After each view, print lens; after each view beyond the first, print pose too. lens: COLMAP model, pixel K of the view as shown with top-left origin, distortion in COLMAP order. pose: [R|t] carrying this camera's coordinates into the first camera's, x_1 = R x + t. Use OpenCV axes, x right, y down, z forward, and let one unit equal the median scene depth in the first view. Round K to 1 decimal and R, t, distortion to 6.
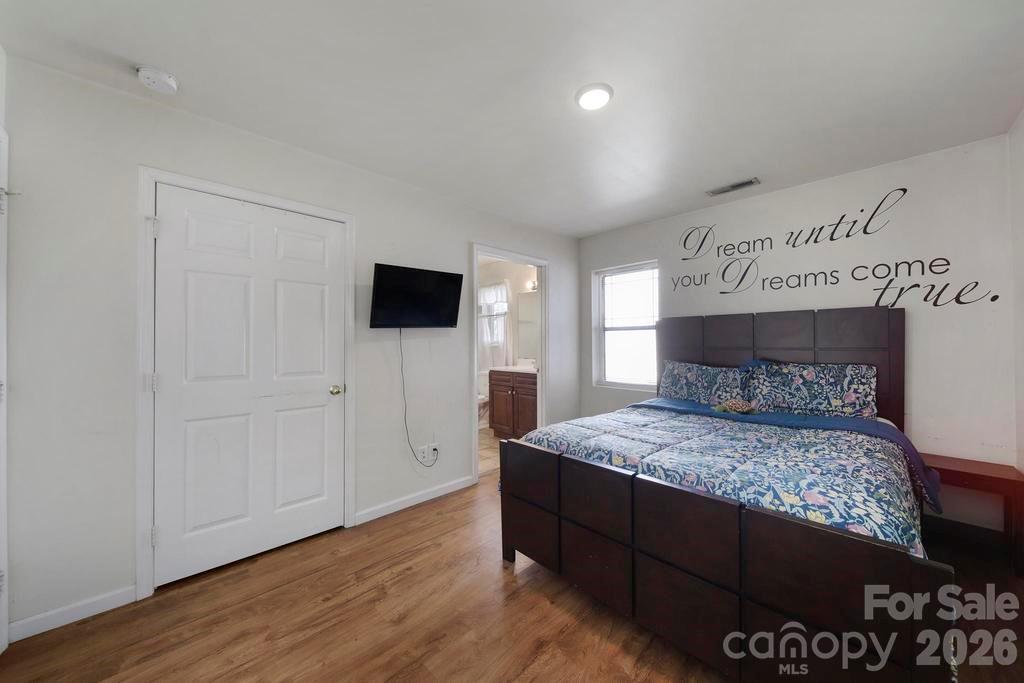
lens RADIAL K [[349.3, 0, 513.1], [0, 349.3, 355.2], [0, 0, 1]] dist [-0.000424, -0.000044]
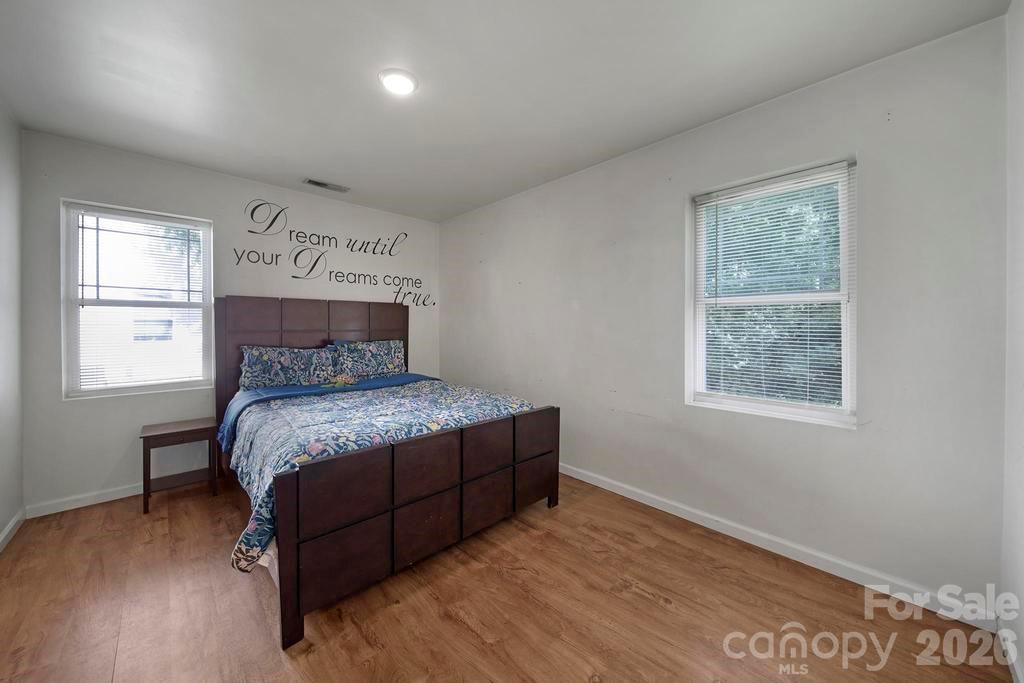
lens RADIAL K [[361.5, 0, 508.4], [0, 361.5, 336.3], [0, 0, 1]] dist [0.000673, -0.000077]
pose [[0.015408, -0.000979, 0.999881, -0.508572], [0.057446, 0.998349, 0.000093, 0.033886], [-0.998230, 0.057438, 0.015439, 0.424919]]
